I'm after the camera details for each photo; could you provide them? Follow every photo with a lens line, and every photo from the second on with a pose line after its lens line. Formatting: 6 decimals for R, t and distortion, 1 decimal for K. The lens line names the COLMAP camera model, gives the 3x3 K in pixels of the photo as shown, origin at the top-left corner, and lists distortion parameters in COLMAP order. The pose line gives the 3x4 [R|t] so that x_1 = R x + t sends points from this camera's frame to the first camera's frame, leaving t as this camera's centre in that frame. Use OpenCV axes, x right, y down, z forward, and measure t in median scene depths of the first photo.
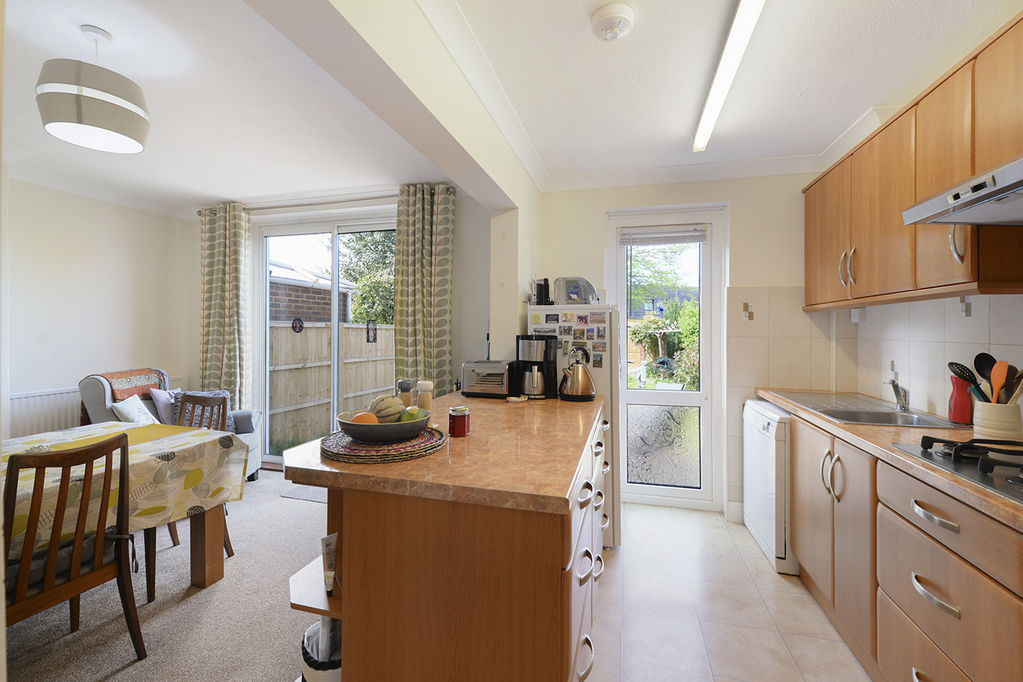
lens RADIAL K [[442.0, 0, 527.7], [0, 442.0, 337.0], [0, 0, 1]] dist [0.001402, -0.000632]
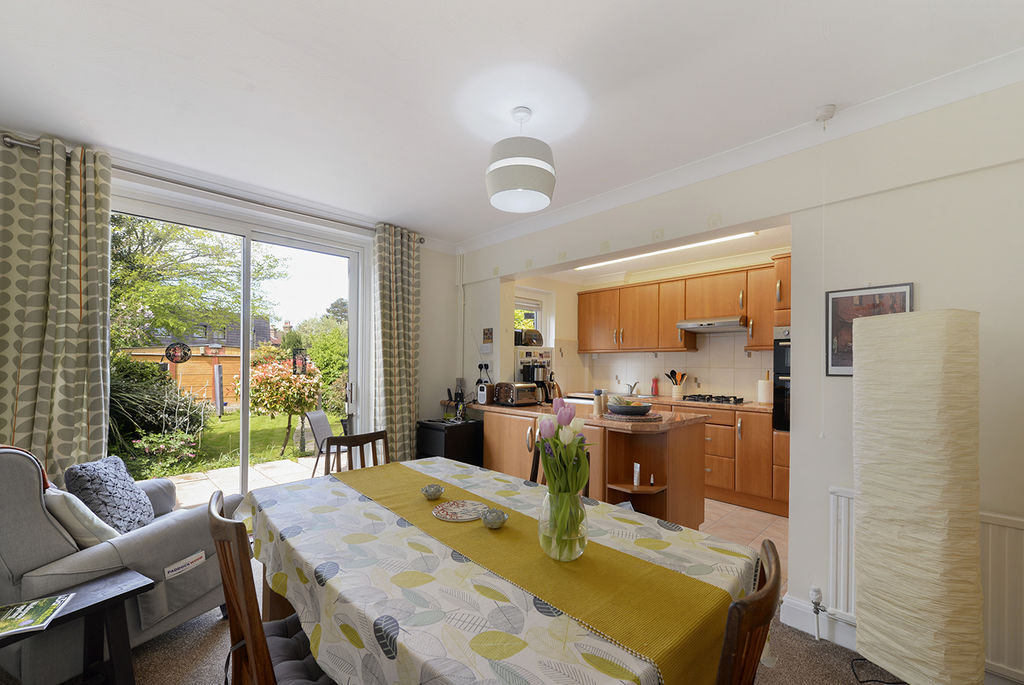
lens RADIAL K [[409.9, 0, 541.7], [0, 409.9, 360.8], [0, 0, 1]] dist [0.000965, -0.000018]
pose [[0.488685, 0.007662, 0.872427, -1.114631], [0.008088, 0.999879, -0.013311, -0.000098], [-0.872423, 0.013561, 0.488563, 0.234442]]
